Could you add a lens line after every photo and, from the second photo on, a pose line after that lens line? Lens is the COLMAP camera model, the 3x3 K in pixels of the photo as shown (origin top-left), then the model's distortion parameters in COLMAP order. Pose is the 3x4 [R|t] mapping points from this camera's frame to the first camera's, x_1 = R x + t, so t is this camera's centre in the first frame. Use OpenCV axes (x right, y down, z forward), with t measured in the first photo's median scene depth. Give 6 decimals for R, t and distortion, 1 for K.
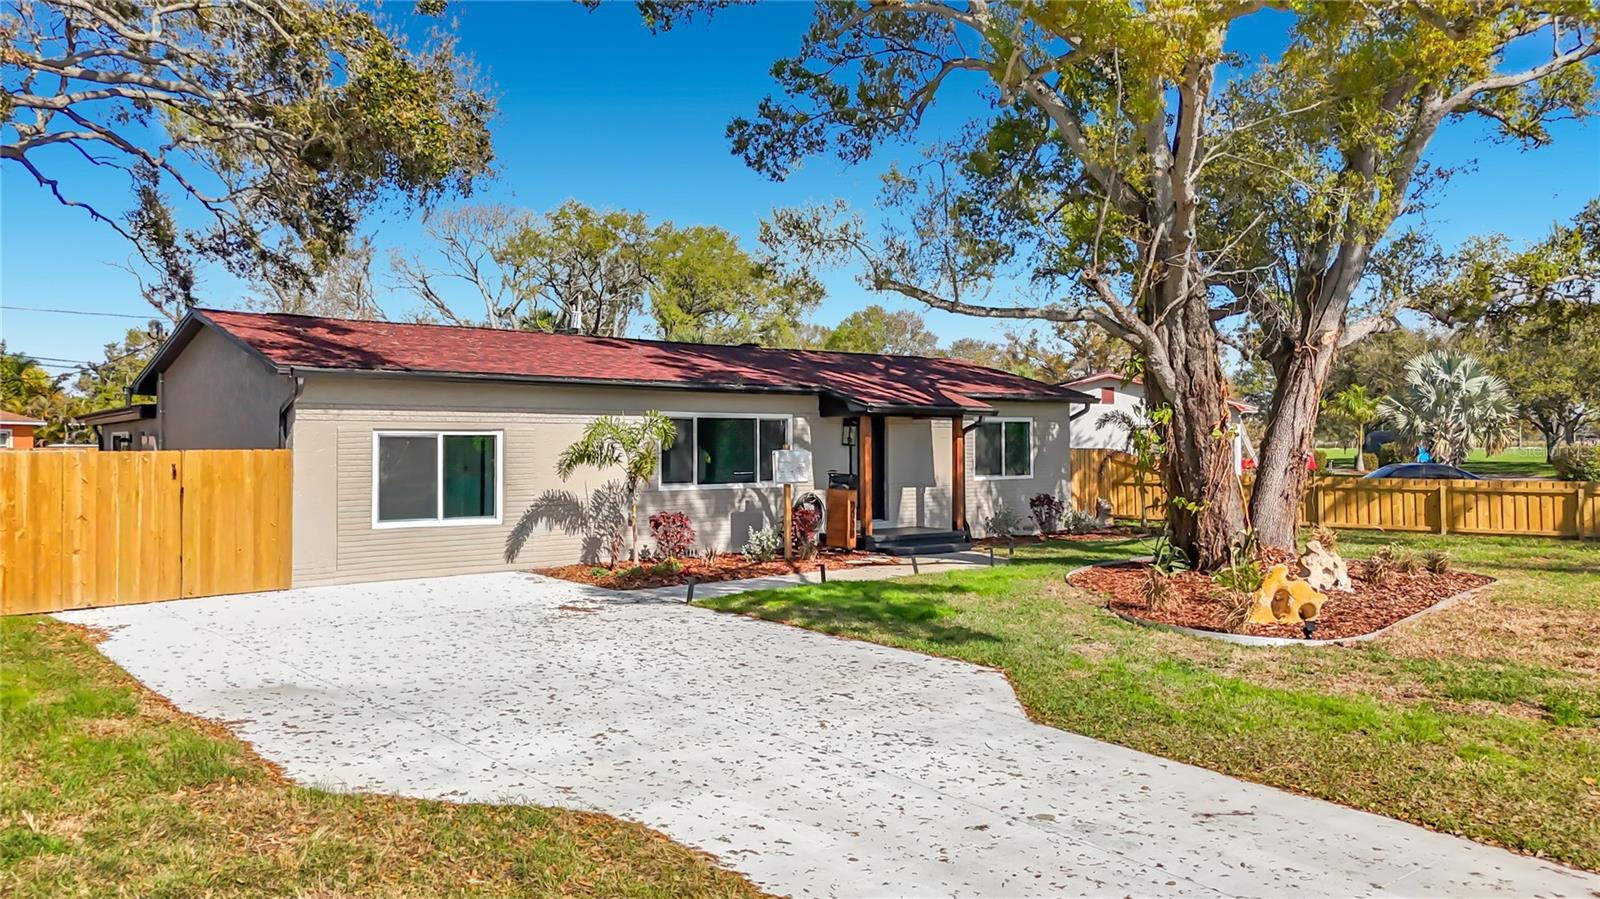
lens RADIAL K [[1200.3, 0, 800.0], [0, 1200.3, 449.5], [0, 0, 1]] dist [0.024333, -0.006129]
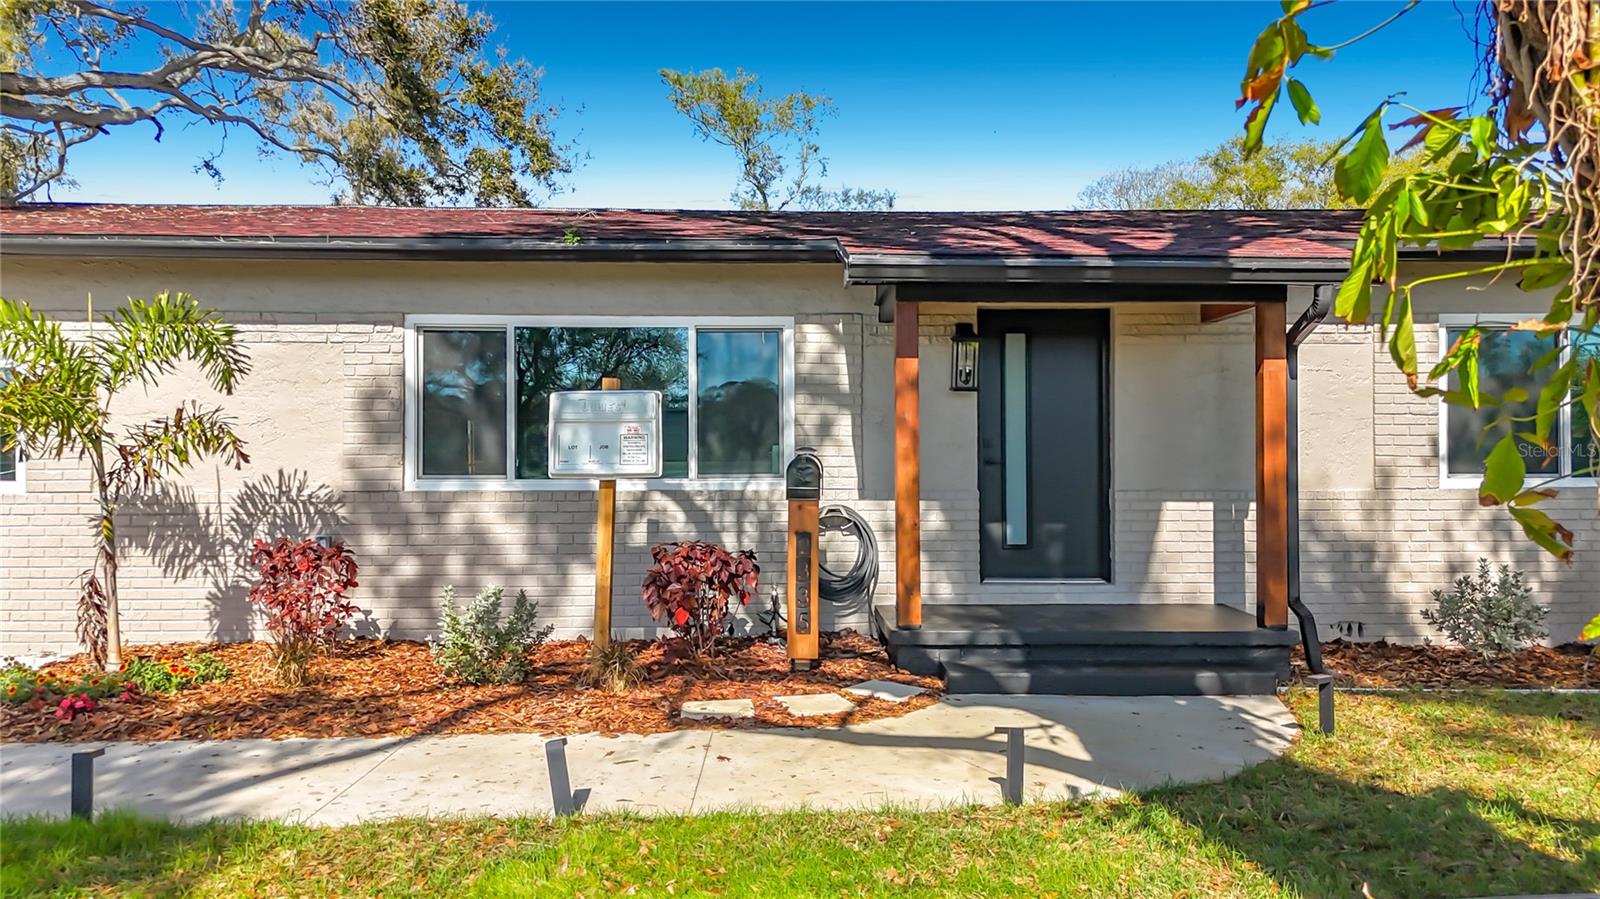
lens RADIAL K [[1190.1, 0, 792.0], [0, 1190.1, 444.6], [0, 0, 1]] dist [0.049274, -0.077367]
pose [[0.780589, -0.004762, -0.625026, 0.231510], [-0.003271, 0.999926, -0.011703, 0.018447], [0.625036, 0.011180, 0.780516, 0.624666]]
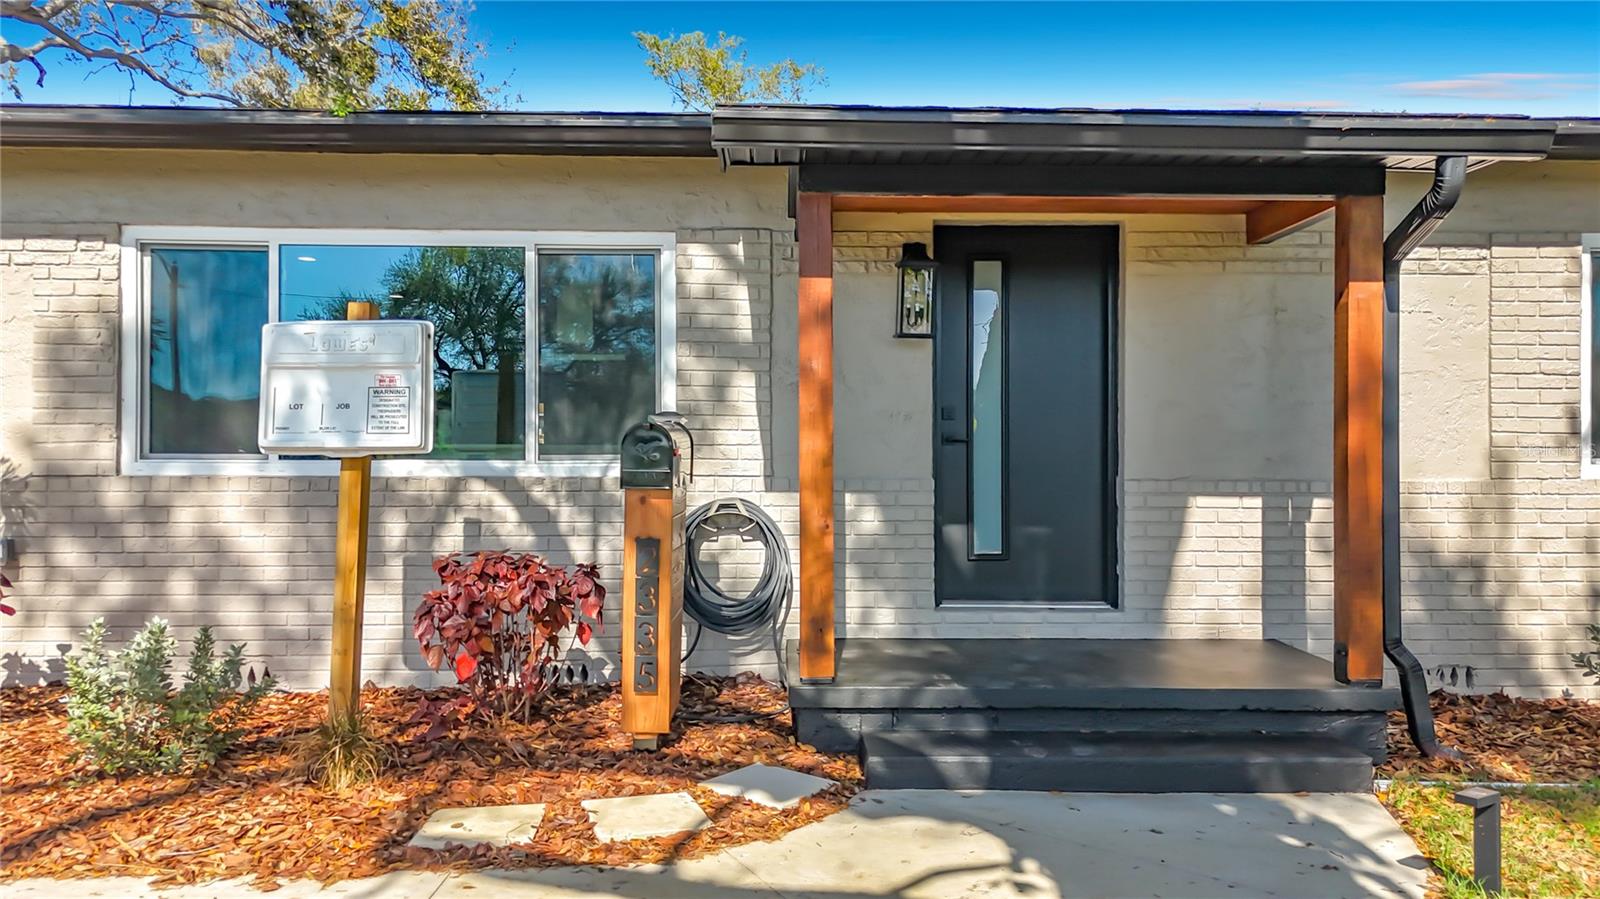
lens RADIAL K [[1200.3, 0, 800.0], [0, 1200.3, 449.5], [0, 0, 1]] dist [0.024333, -0.006129]
pose [[0.782324, 0.002220, -0.622868, 0.186347], [-0.007609, 0.999953, -0.005993, 0.023620], [0.622825, 0.009428, 0.782304, 0.726674]]
